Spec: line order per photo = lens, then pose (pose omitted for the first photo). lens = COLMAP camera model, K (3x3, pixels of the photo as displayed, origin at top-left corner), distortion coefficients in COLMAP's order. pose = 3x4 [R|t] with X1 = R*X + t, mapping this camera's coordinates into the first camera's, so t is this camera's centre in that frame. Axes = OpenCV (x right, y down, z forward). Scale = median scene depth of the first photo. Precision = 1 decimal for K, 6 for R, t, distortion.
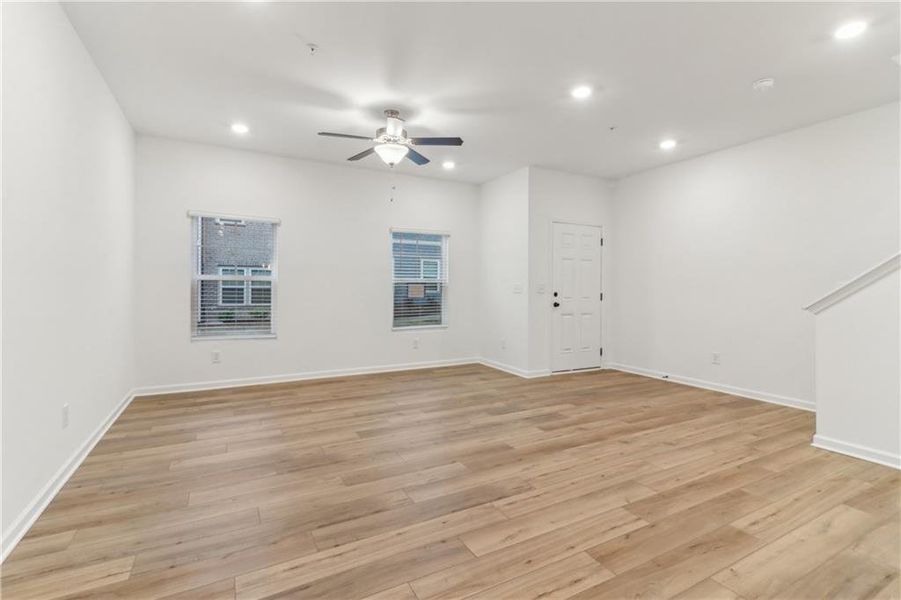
lens RADIAL K [[415.8, 0, 455.1], [0, 415.8, 288.0], [0, 0, 1]] dist [0.029080, -0.012441]
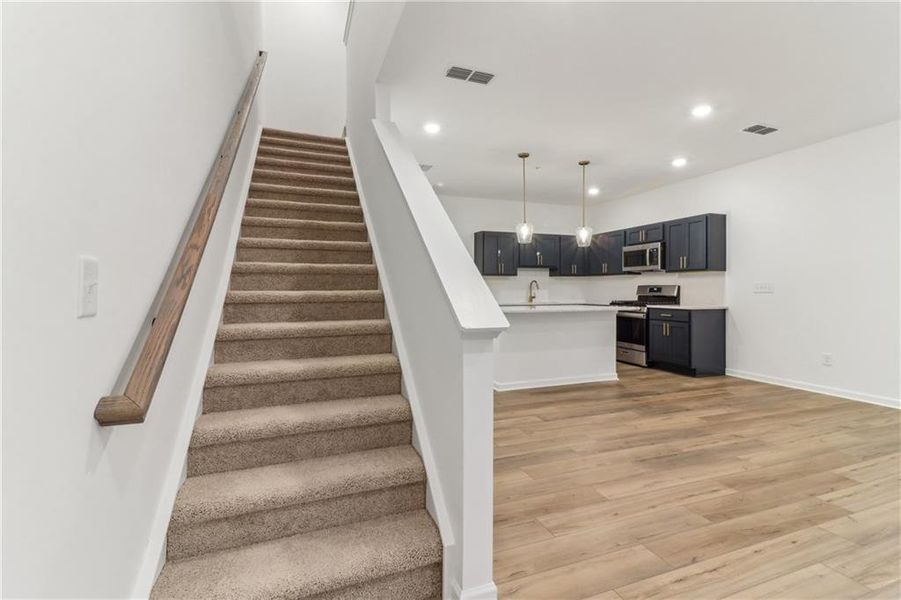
lens RADIAL K [[415.8, 0, 455.1], [0, 415.8, 288.0], [0, 0, 1]] dist [0.029080, -0.012441]
pose [[-0.990396, -0.001492, 0.138253, 0.669114], [-0.001866, 0.999995, -0.002576, 0.006094], [-0.138248, -0.002809, -0.990394, 1.195341]]
